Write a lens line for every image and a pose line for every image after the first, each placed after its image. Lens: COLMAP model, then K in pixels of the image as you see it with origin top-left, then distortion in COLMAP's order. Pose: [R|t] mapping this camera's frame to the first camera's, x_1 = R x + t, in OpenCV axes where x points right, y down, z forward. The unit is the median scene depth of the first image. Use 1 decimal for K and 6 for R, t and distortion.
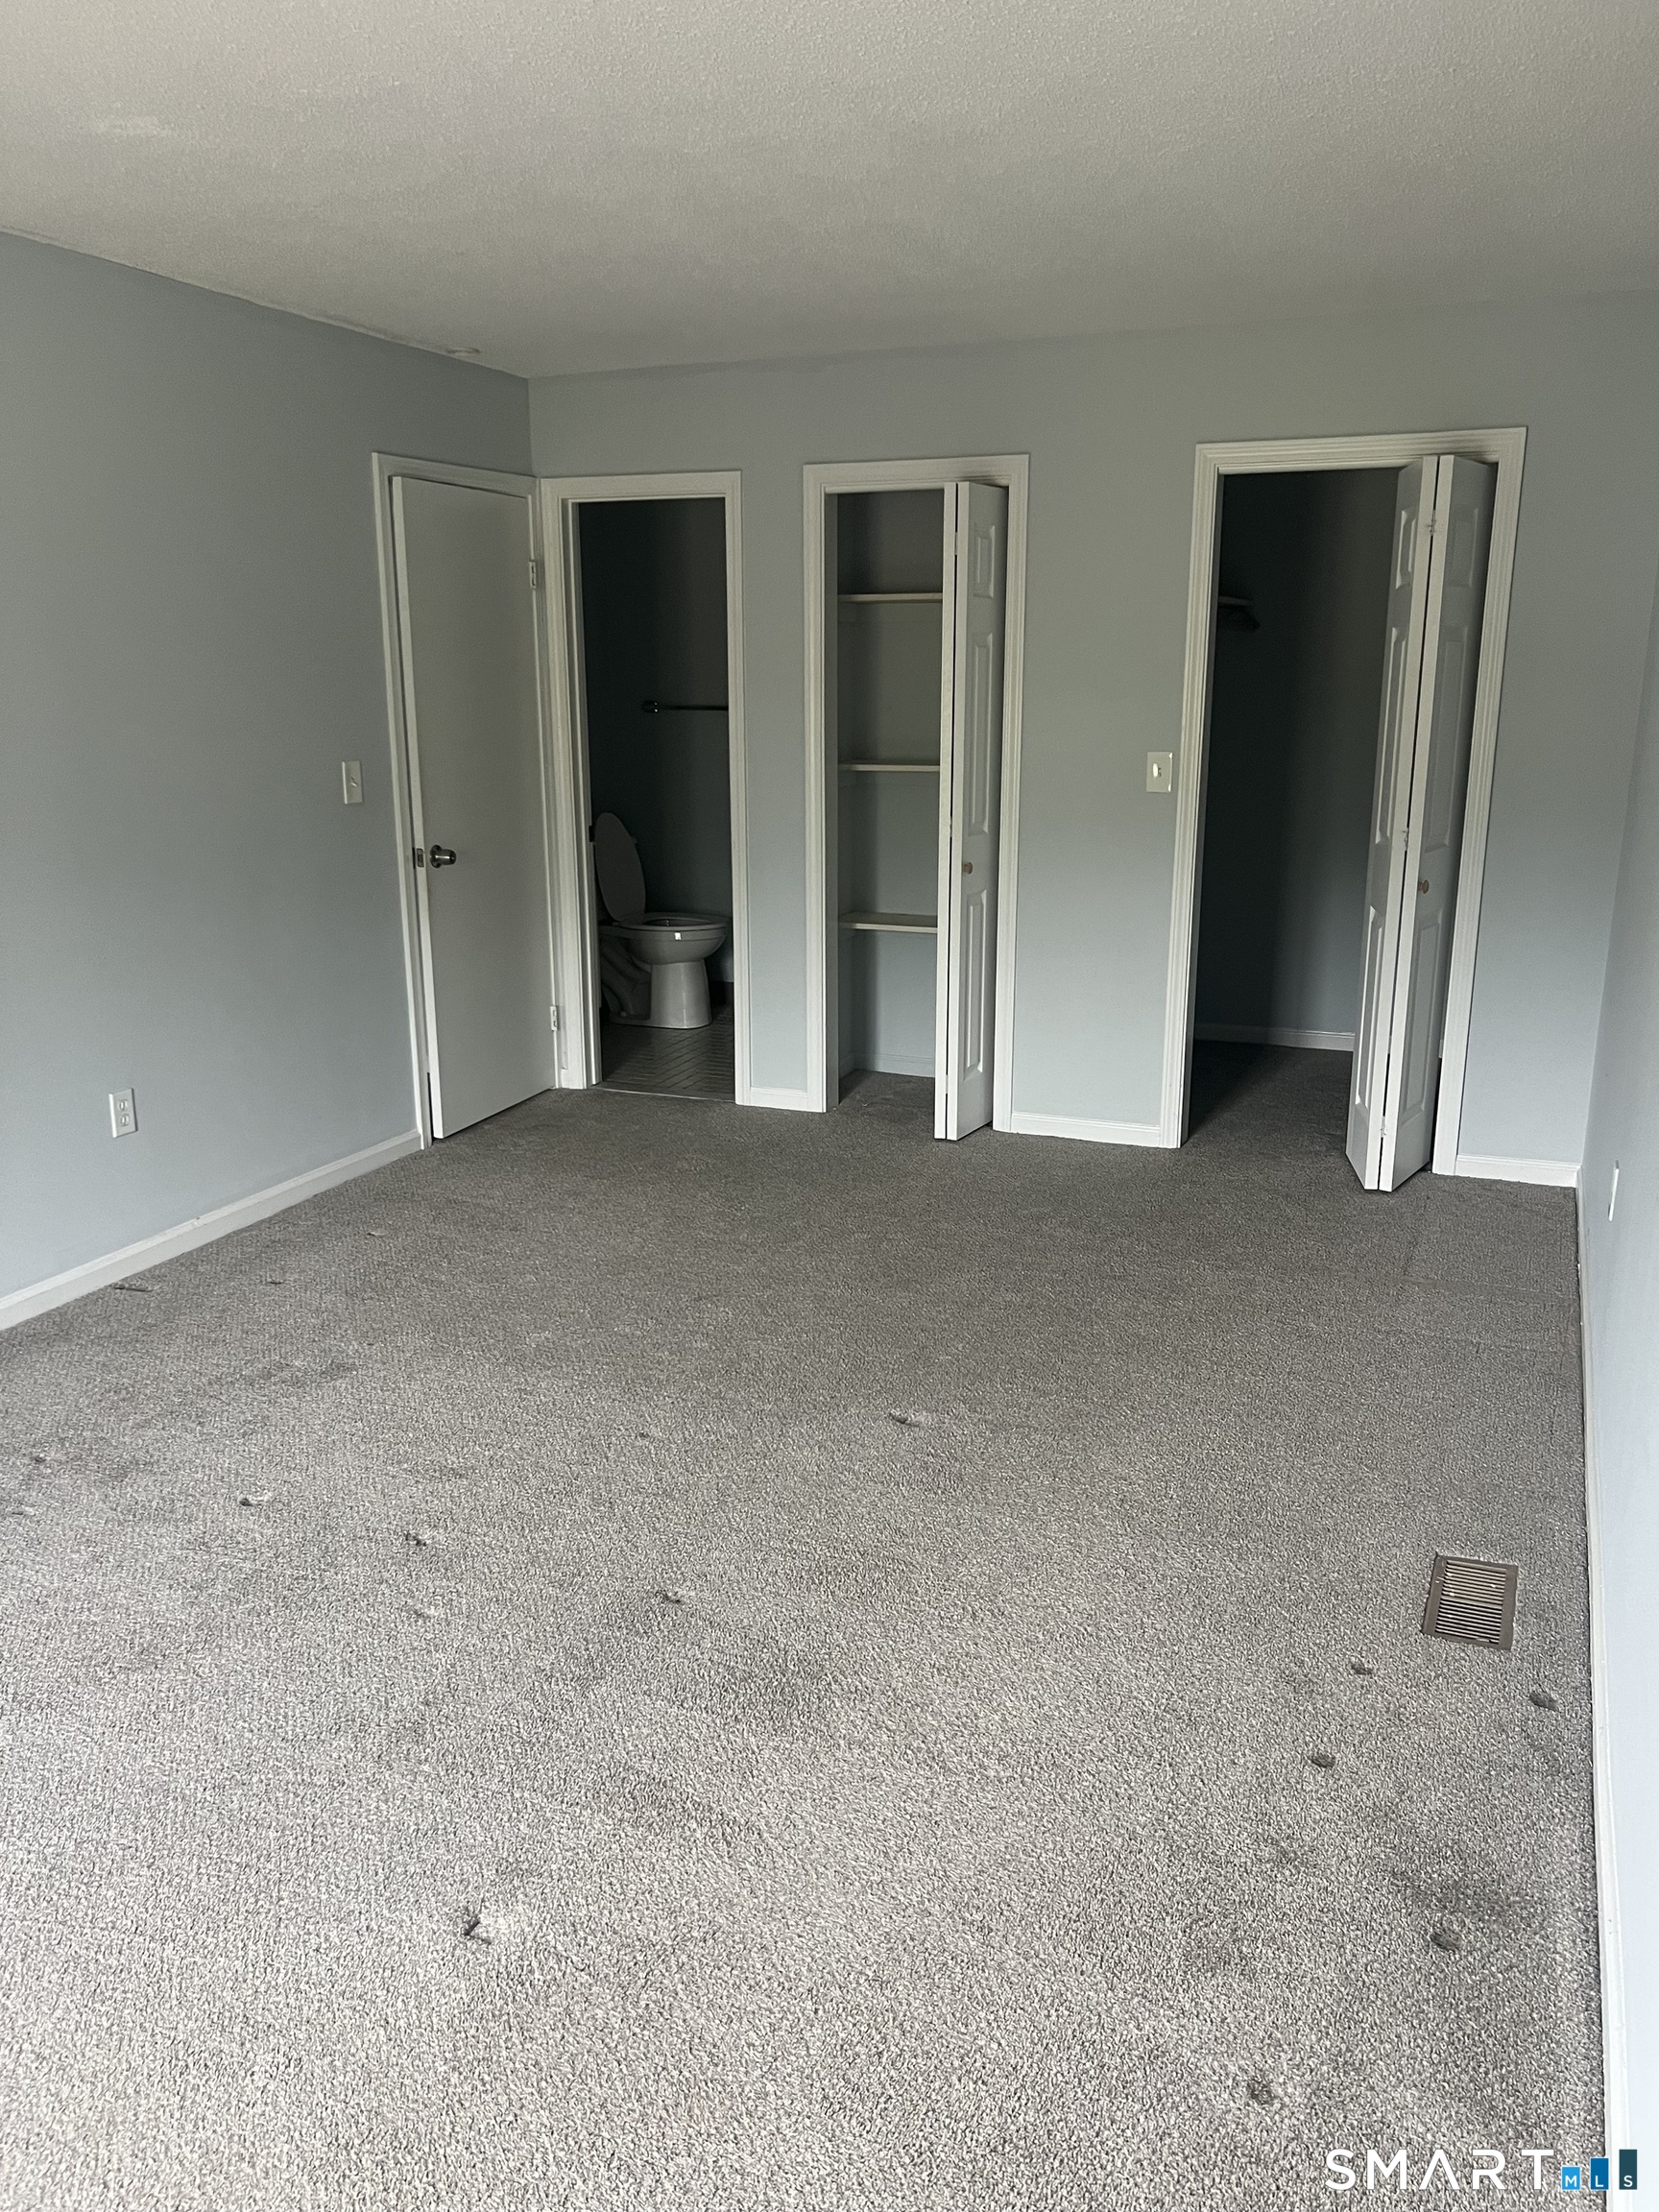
lens RADIAL K [[1699.4, 0, 829.5], [0, 1699.4, 1106.0], [0, 0, 1]] dist [0.070802, -0.000427]
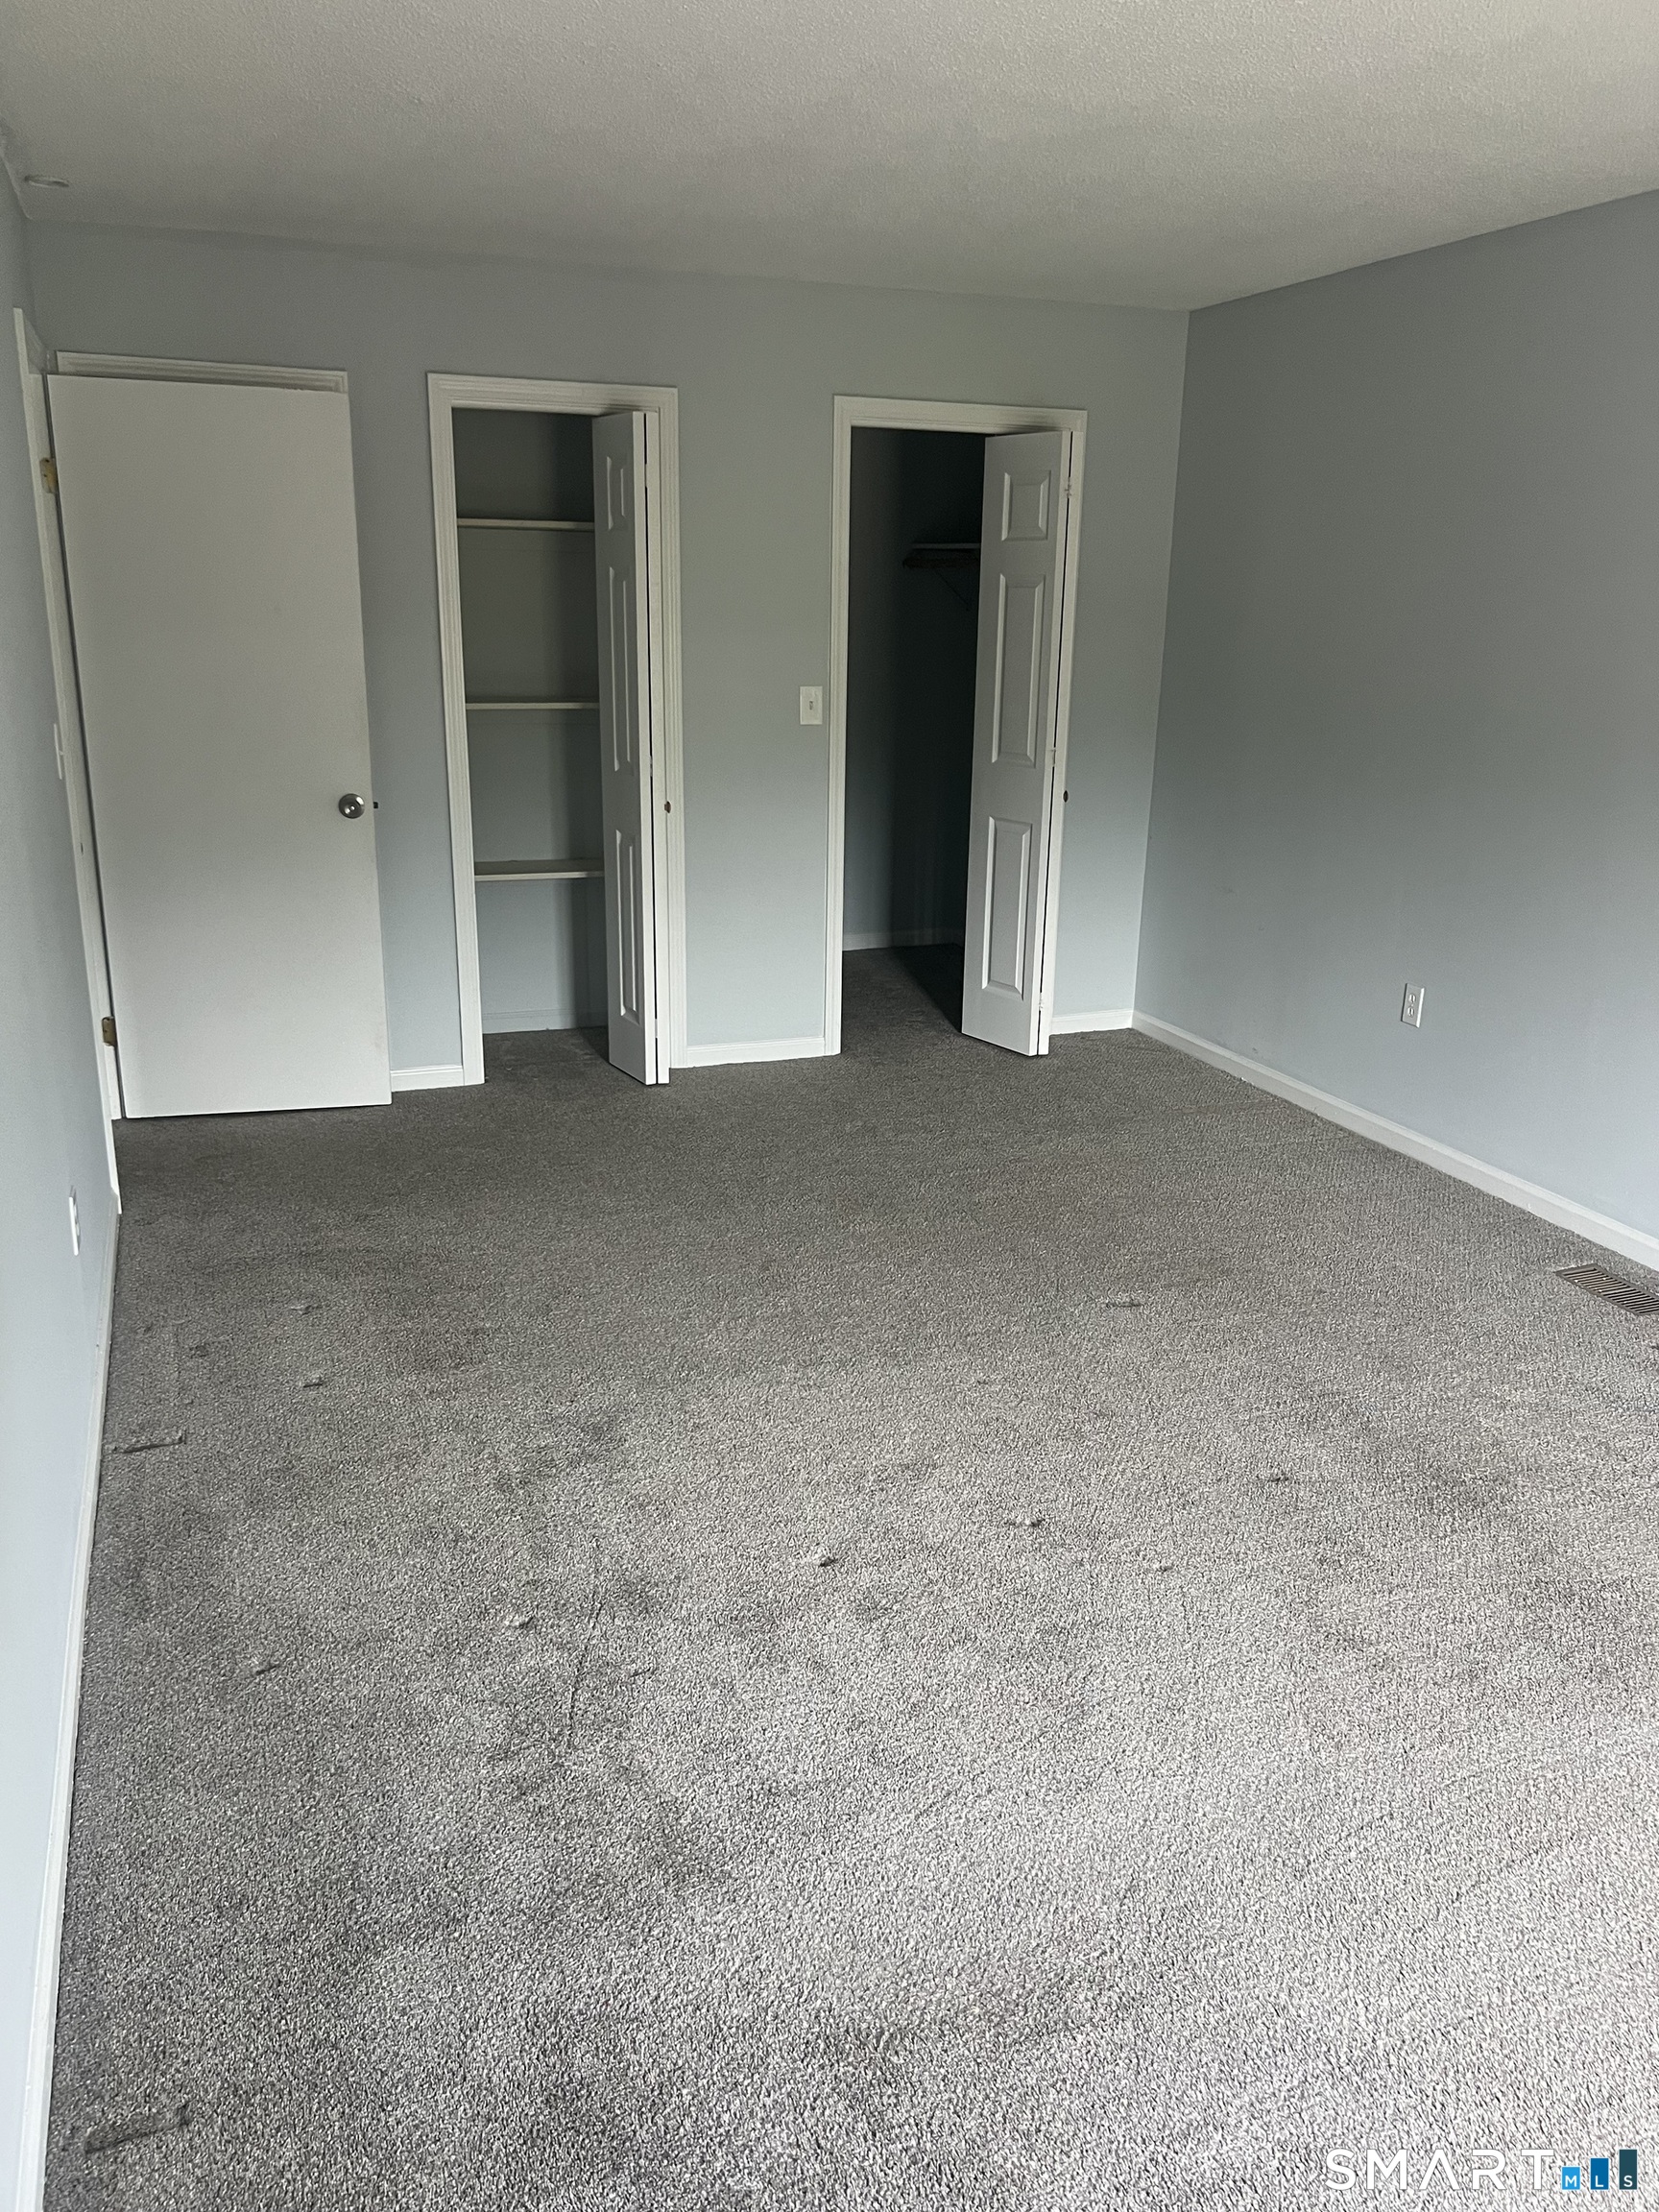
lens RADIAL K [[1679.4, 0, 829.5], [0, 1679.4, 1106.0], [0, 0, 1]] dist [0.043151, -0.039976]
pose [[0.733717, -0.184275, 0.653990, -0.546262], [0.156102, 0.982491, 0.101705, -0.056329], [-0.661281, 0.027466, 0.749635, 0.219620]]
